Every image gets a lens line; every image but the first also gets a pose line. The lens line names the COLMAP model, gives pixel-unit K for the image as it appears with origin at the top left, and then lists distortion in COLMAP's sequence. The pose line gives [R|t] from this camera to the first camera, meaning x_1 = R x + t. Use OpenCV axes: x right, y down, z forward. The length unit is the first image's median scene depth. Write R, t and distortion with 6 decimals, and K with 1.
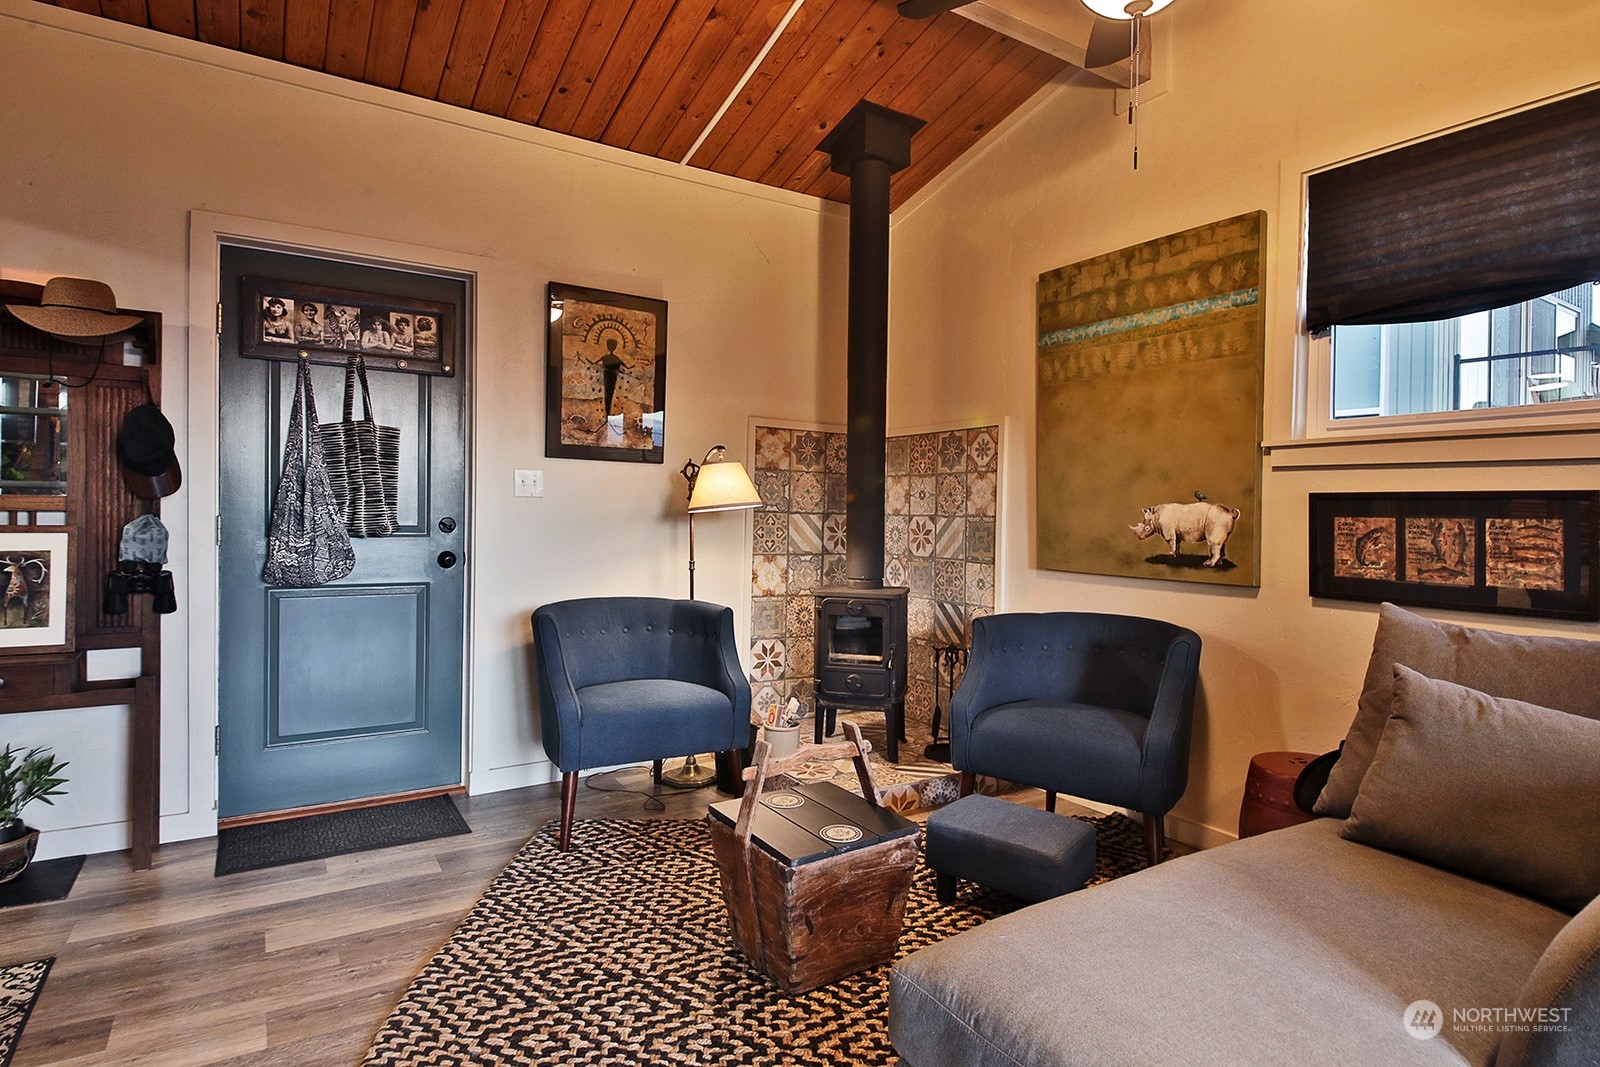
lens RADIAL K [[865.9, 0, 813.8], [0, 865.9, 514.3], [0, 0, 1]] dist [-0.002785, -0.003343]
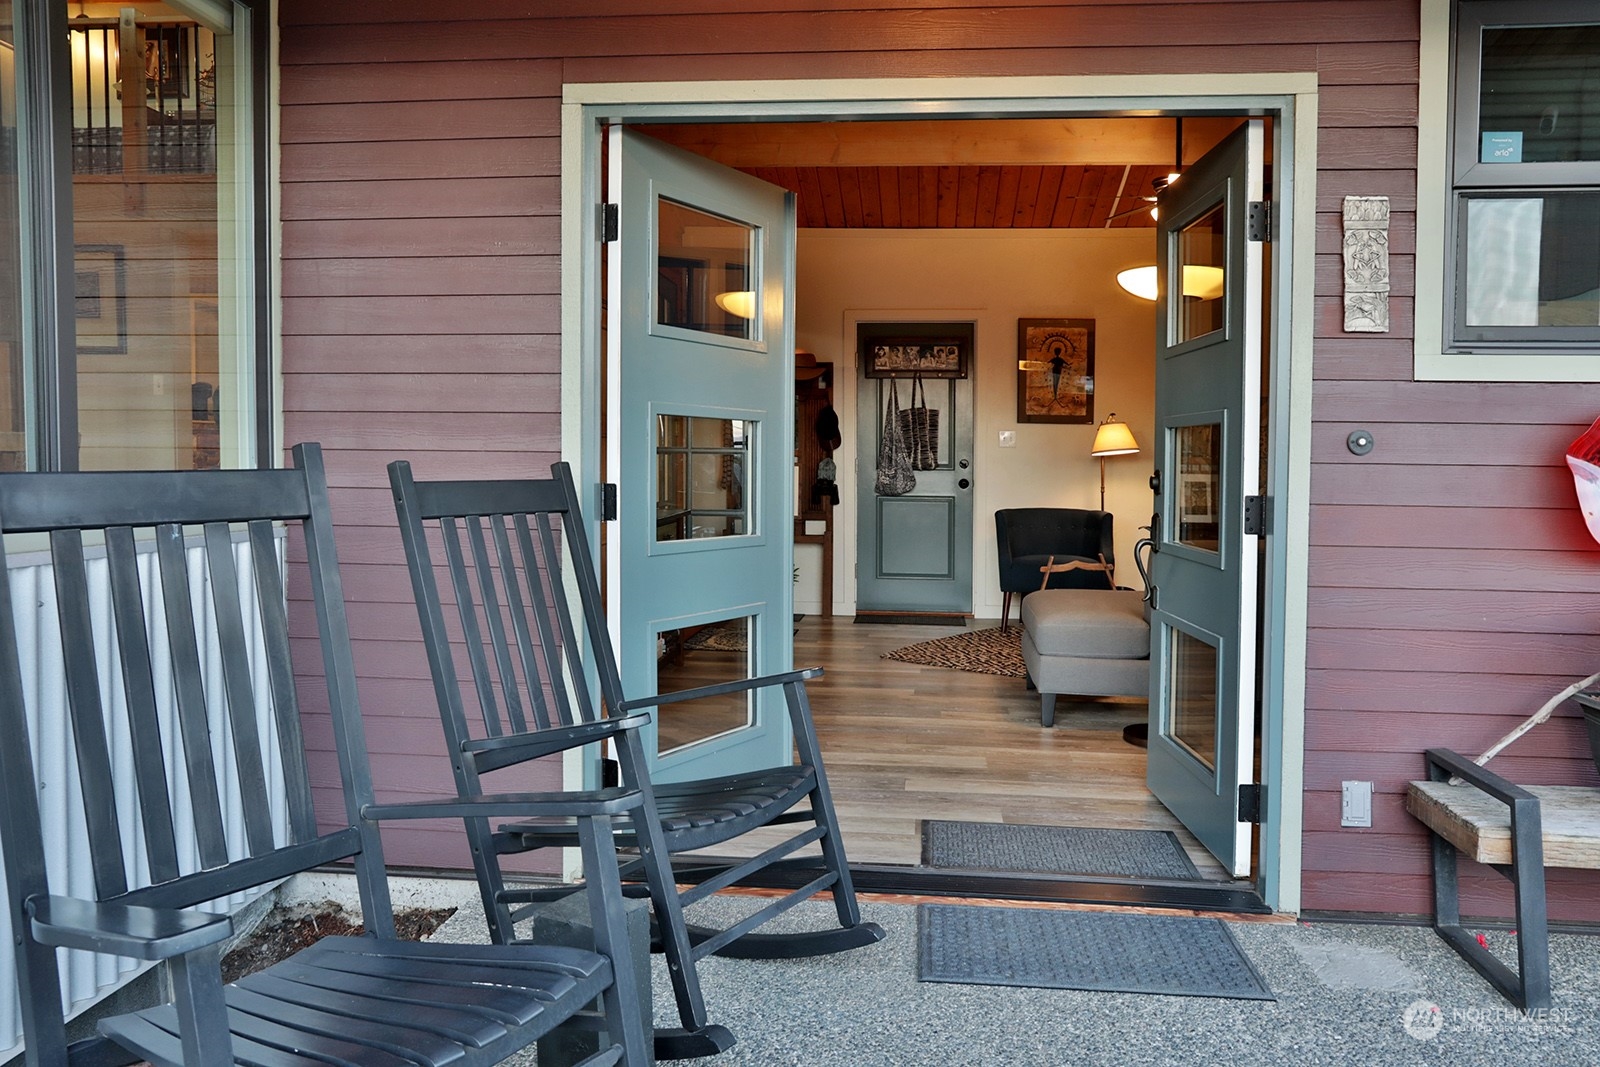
lens RADIAL K [[1135.5, 0, 799.4], [0, 1135.5, 528.7], [0, 0, 1]] dist [0.004111, 0.000461]
pose [[0.776358, 0.030510, -0.629554, 0.859605], [0.002776, 0.998653, 0.051820, 0.026258], [0.630287, -0.041979, 0.775227, -1.116221]]
